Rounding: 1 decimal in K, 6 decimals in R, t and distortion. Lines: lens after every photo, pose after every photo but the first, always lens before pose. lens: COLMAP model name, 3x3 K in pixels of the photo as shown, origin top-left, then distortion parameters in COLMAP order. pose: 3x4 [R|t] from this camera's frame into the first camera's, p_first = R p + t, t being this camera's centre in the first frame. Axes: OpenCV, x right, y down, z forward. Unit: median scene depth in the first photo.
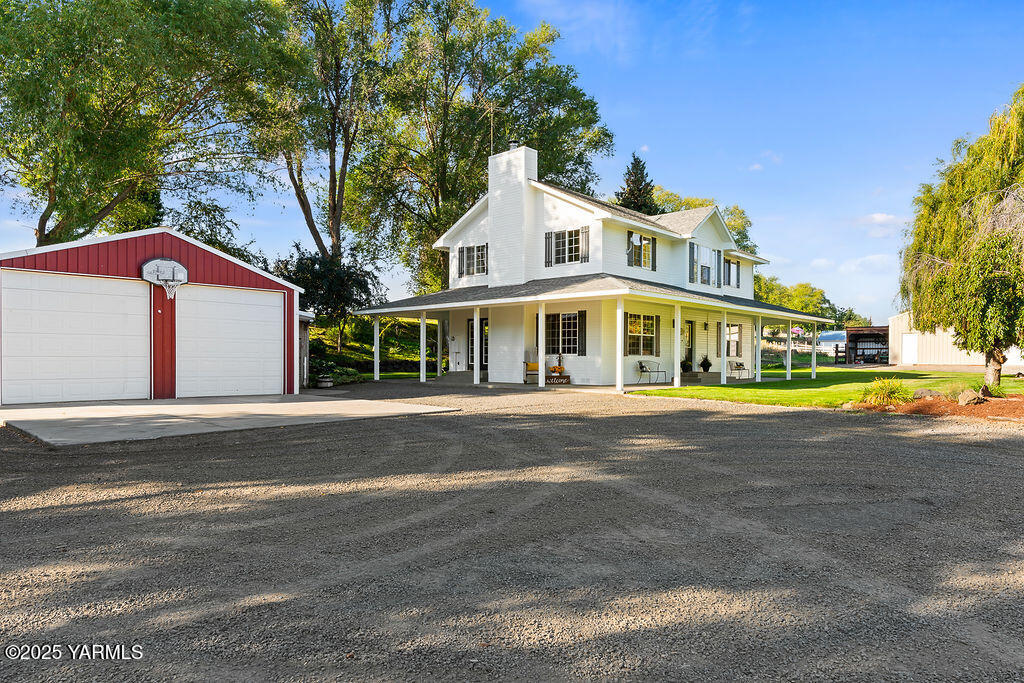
lens RADIAL K [[636.8, 0, 519.5], [0, 636.8, 363.5], [0, 0, 1]] dist [-0.009814, 0.003739]
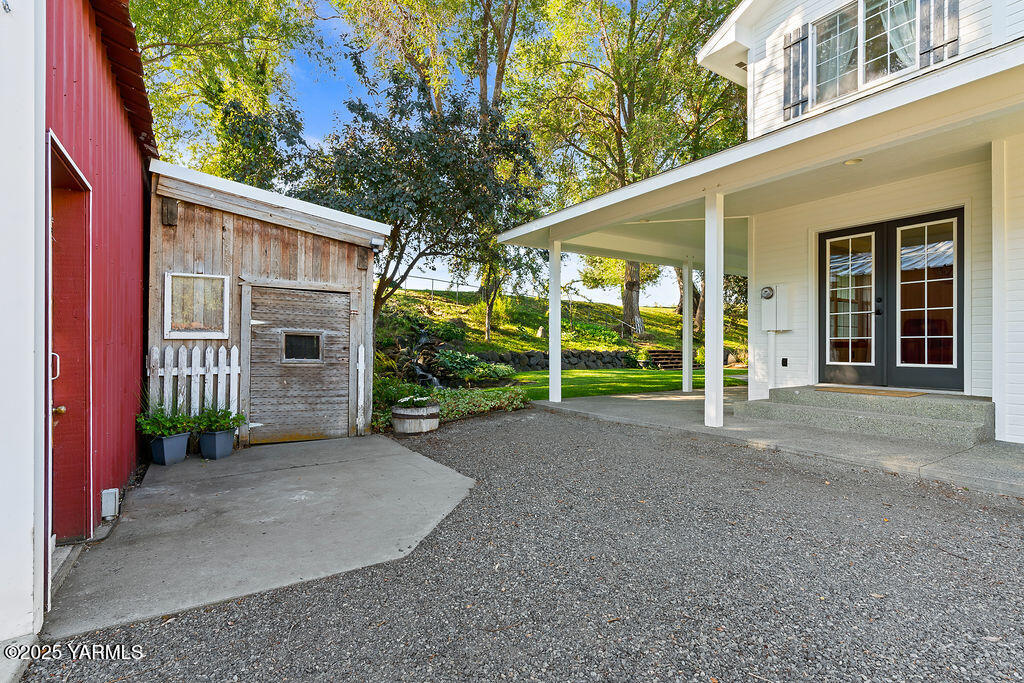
lens RADIAL K [[491.6, 0, 508.8], [0, 491.6, 348.3], [0, 0, 1]] dist [0.002354, 0.000091]
pose [[0.963676, -0.001890, -0.267066, -0.176370], [0.000240, 0.999981, -0.006209, -0.006782], [0.267072, 0.005920, 0.963658, 0.719432]]
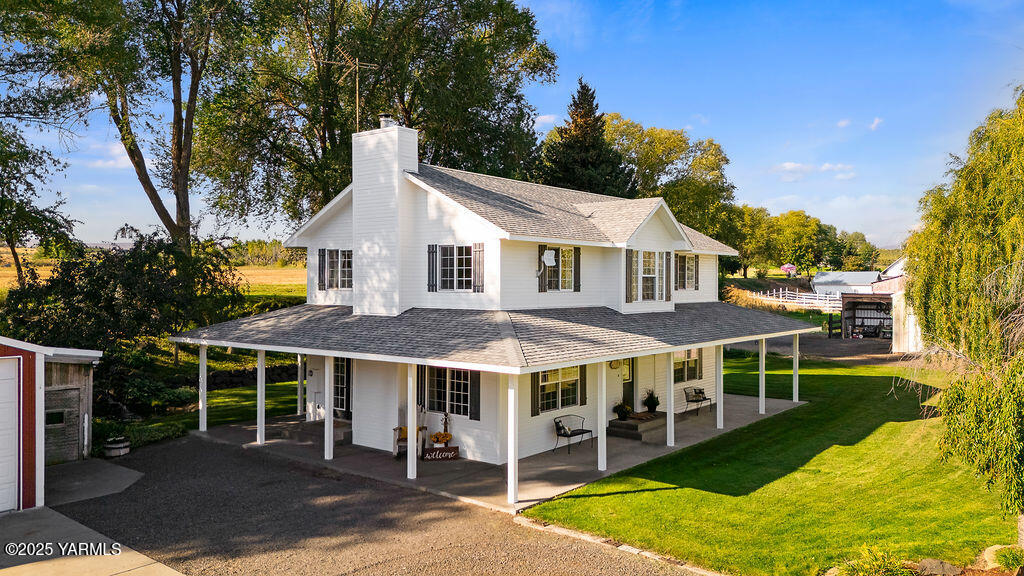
lens RADIAL K [[752.6, 0, 518.6], [0, 752.6, 286.5], [0, 0, 1]] dist [0.065545, -0.050782]
pose [[0.997818, -0.001147, 0.066014, 0.079255], [0.001212, 0.999999, -0.000931, -0.142107], [-0.066013, 0.001009, 0.997818, 0.118327]]
